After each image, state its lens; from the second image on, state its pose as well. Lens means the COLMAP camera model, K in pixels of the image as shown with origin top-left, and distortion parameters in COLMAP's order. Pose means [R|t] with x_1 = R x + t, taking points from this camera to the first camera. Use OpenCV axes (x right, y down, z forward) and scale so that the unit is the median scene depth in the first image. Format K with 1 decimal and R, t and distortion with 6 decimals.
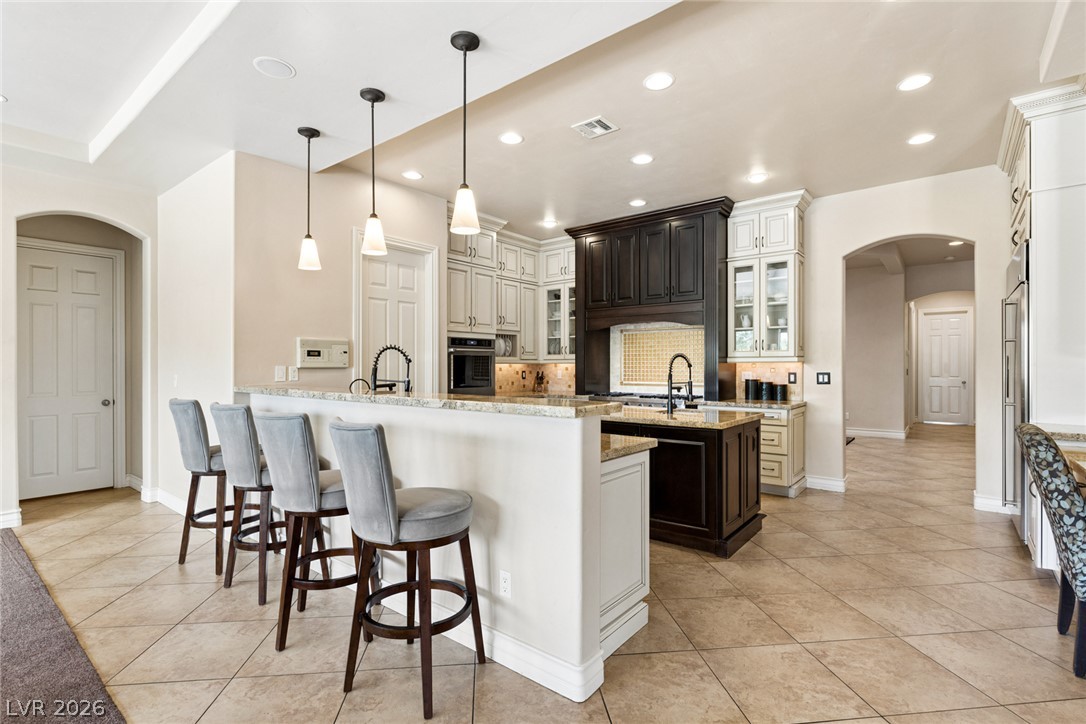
lens RADIAL K [[511.5, 0, 544.0], [0, 511.5, 364.6], [0, 0, 1]] dist [-0.002124, -0.000018]
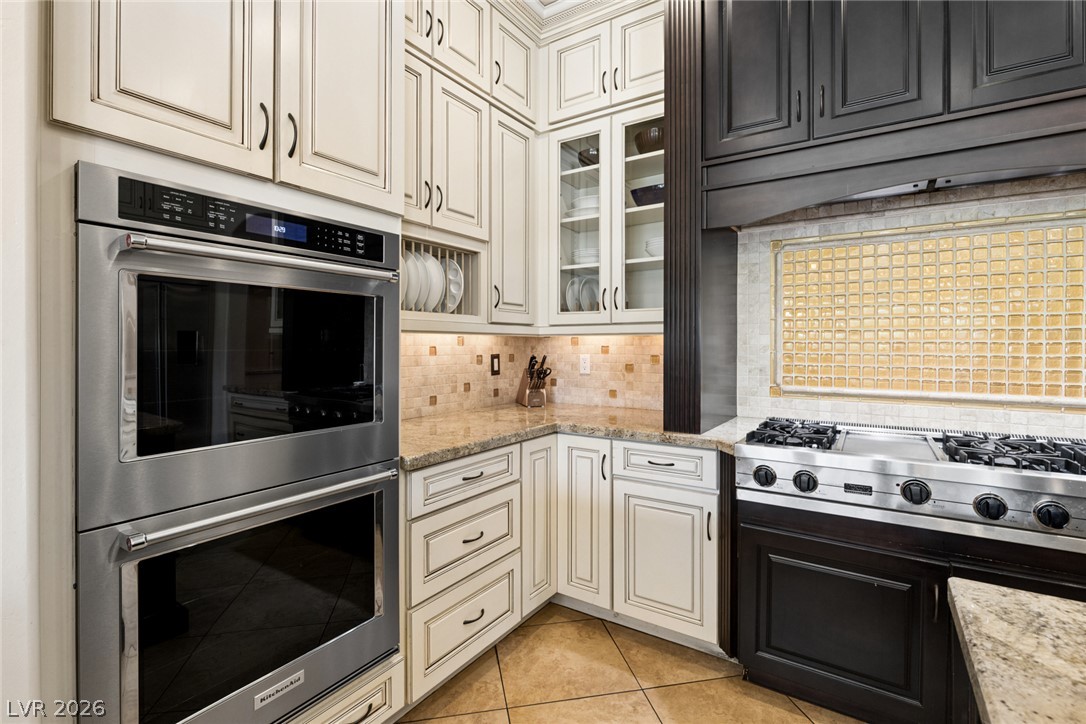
lens RADIAL K [[511.5, 0, 563.2], [0, 511.5, 342.9], [0, 0, 1]] dist [-0.002124, -0.000018]
pose [[0.992117, 0.002170, 0.125293, -0.039116], [-0.002042, 0.999997, -0.001152, 0.004165], [-0.125295, 0.000887, 0.992119, 0.631360]]
